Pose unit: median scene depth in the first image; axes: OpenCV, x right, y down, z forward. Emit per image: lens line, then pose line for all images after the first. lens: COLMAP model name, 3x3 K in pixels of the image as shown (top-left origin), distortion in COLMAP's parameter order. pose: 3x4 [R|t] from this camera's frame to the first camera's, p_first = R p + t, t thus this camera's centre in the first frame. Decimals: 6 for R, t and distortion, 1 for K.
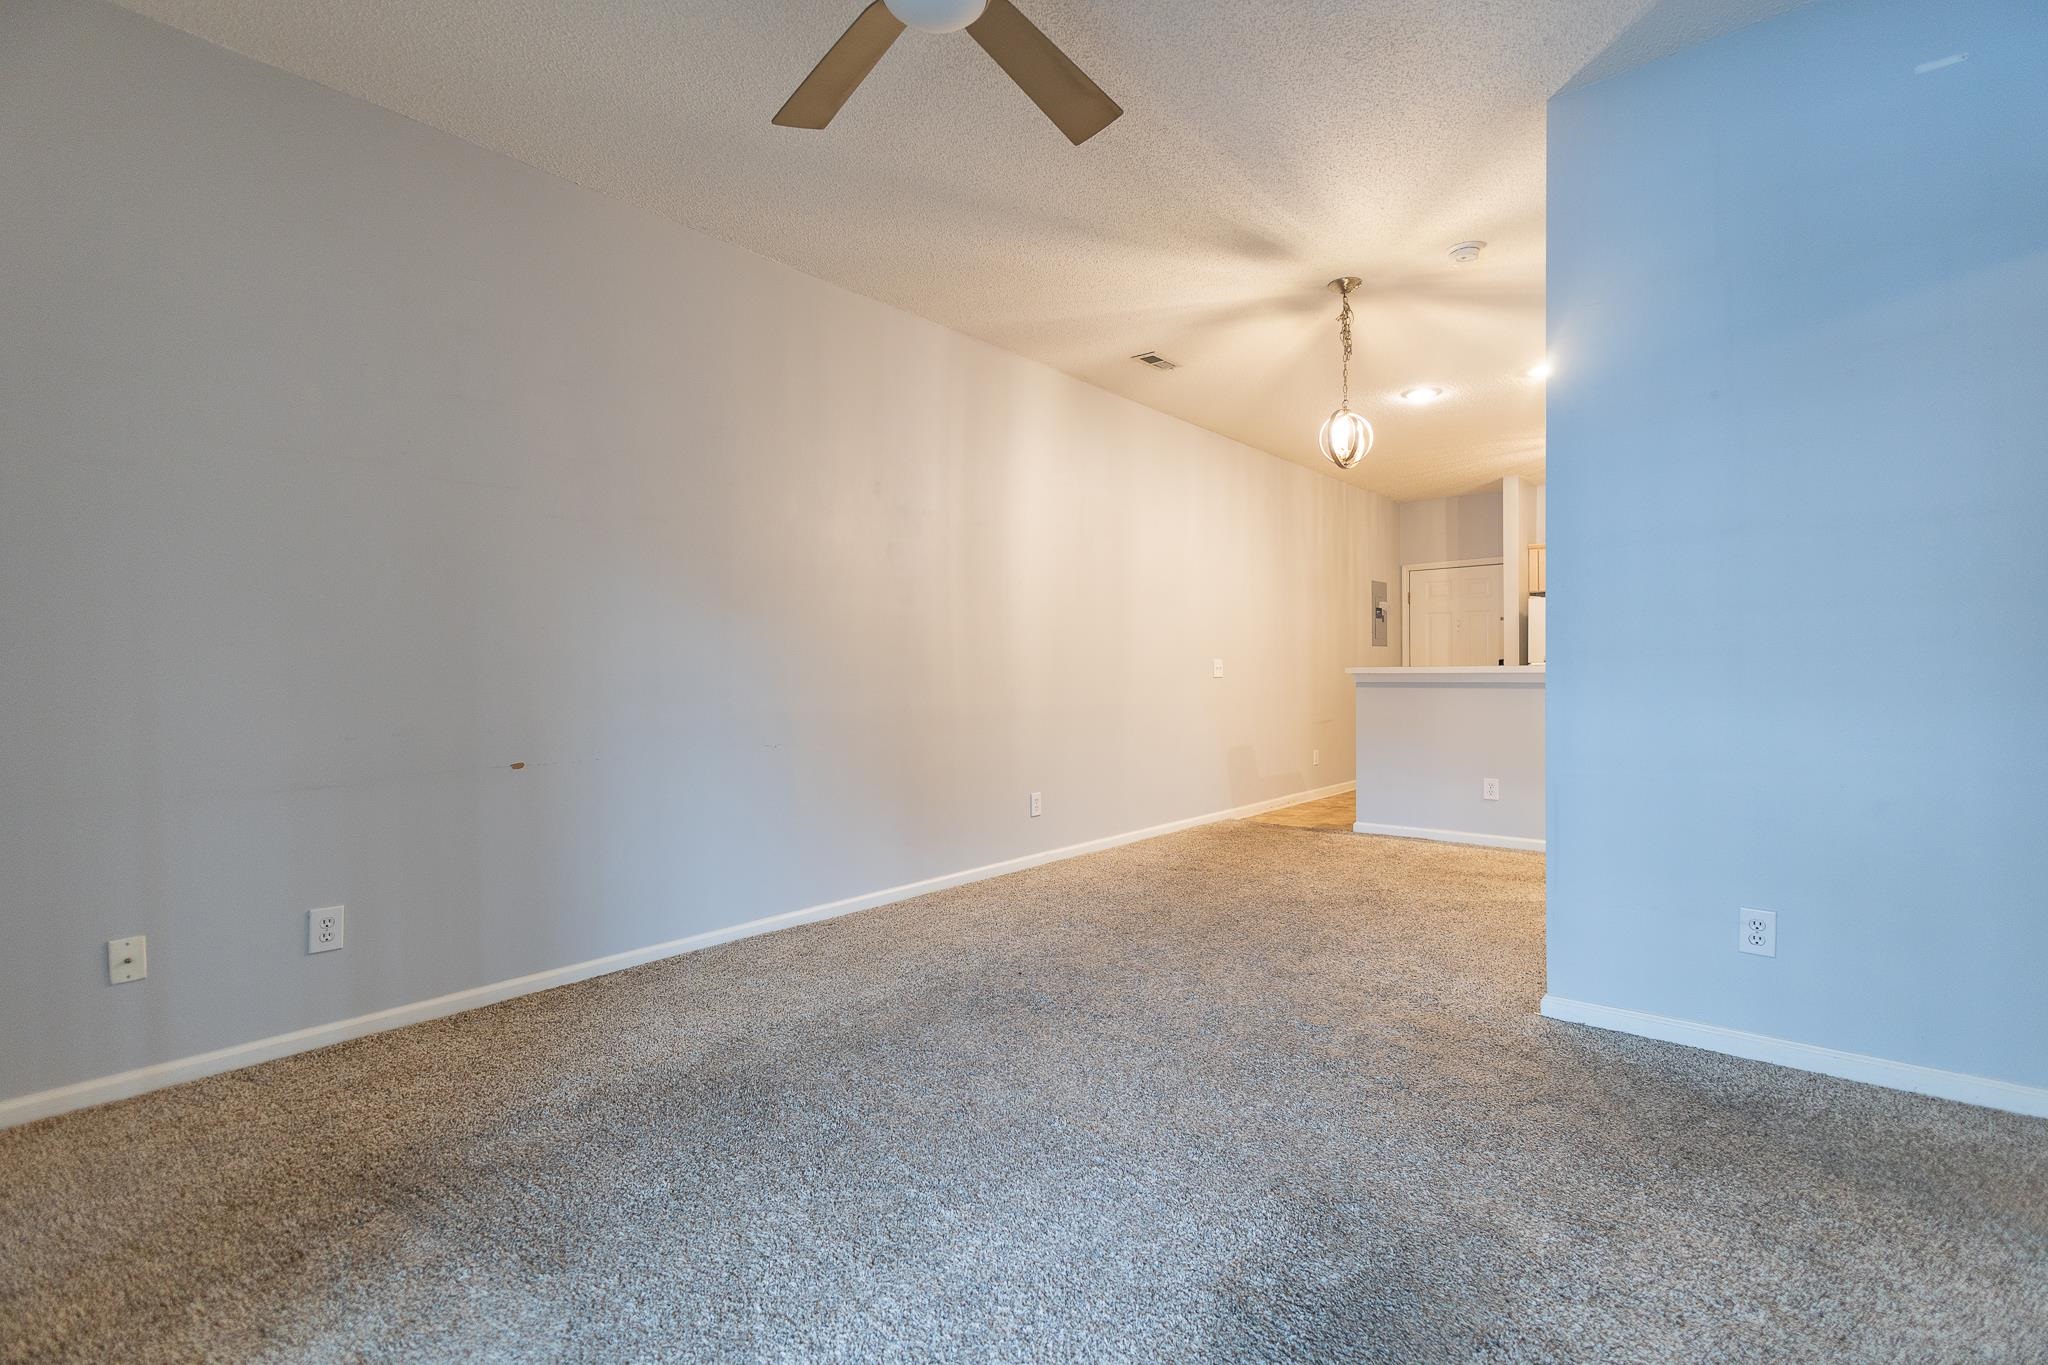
lens RADIAL K [[941.6, 0, 1025.3], [0, 941.6, 682.7], [0, 0, 1]] dist [0.004054, -0.000049]
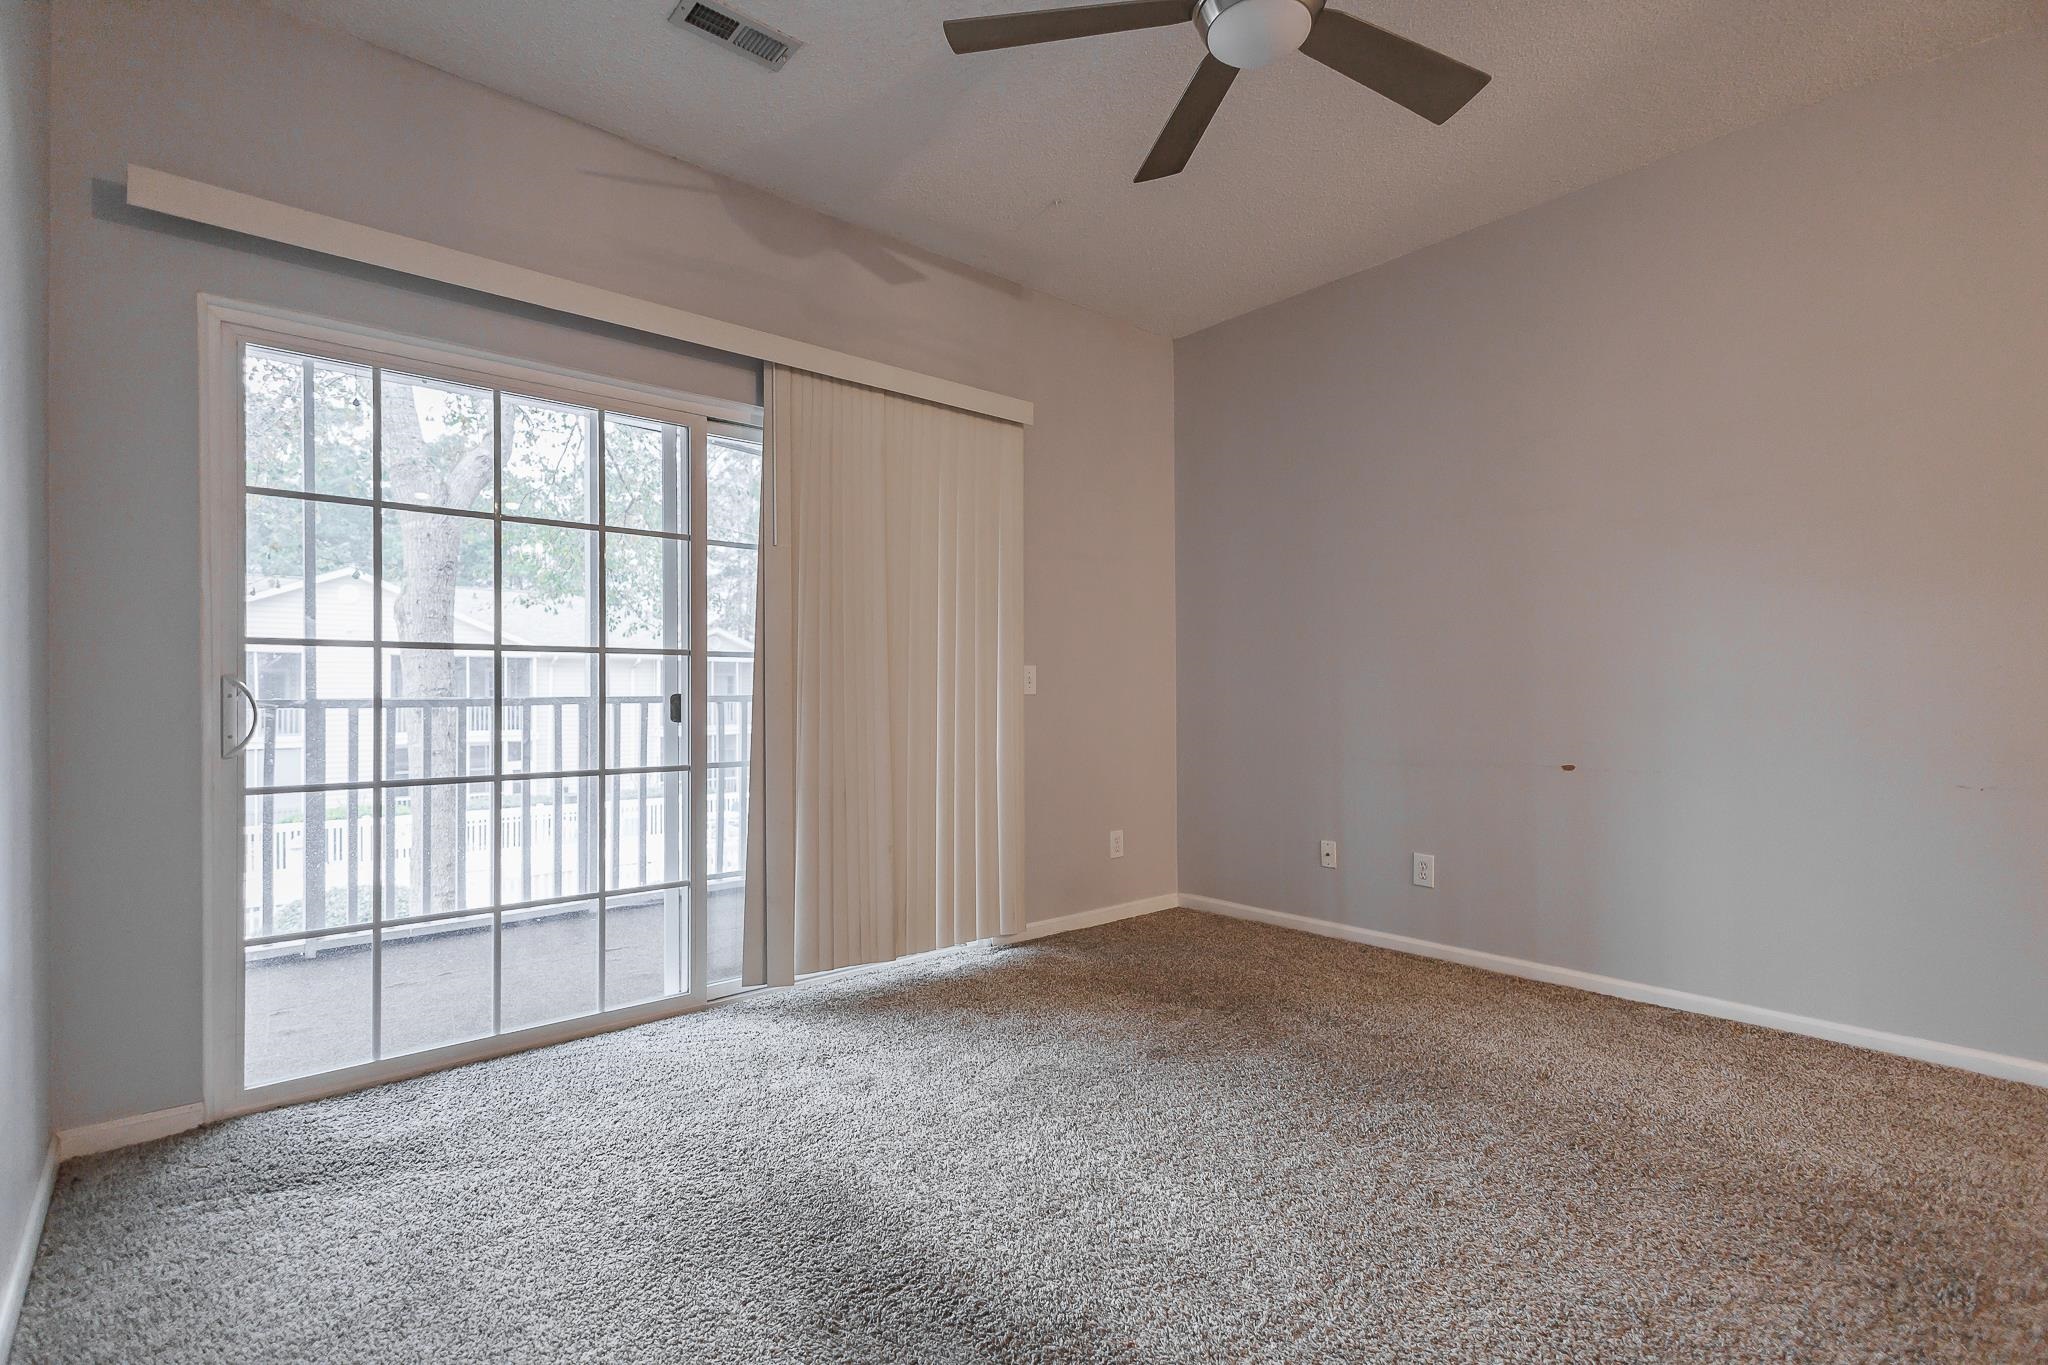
lens RADIAL K [[941.6, 0, 1025.3], [0, 941.6, 689.0], [0, 0, 1]] dist [0.004054, -0.000049]
pose [[-0.154738, 0.001174, -0.987955, 0.688737], [-0.005125, 0.999985, 0.001991, 0.001582], [0.987942, 0.005371, -0.154730, 0.648921]]
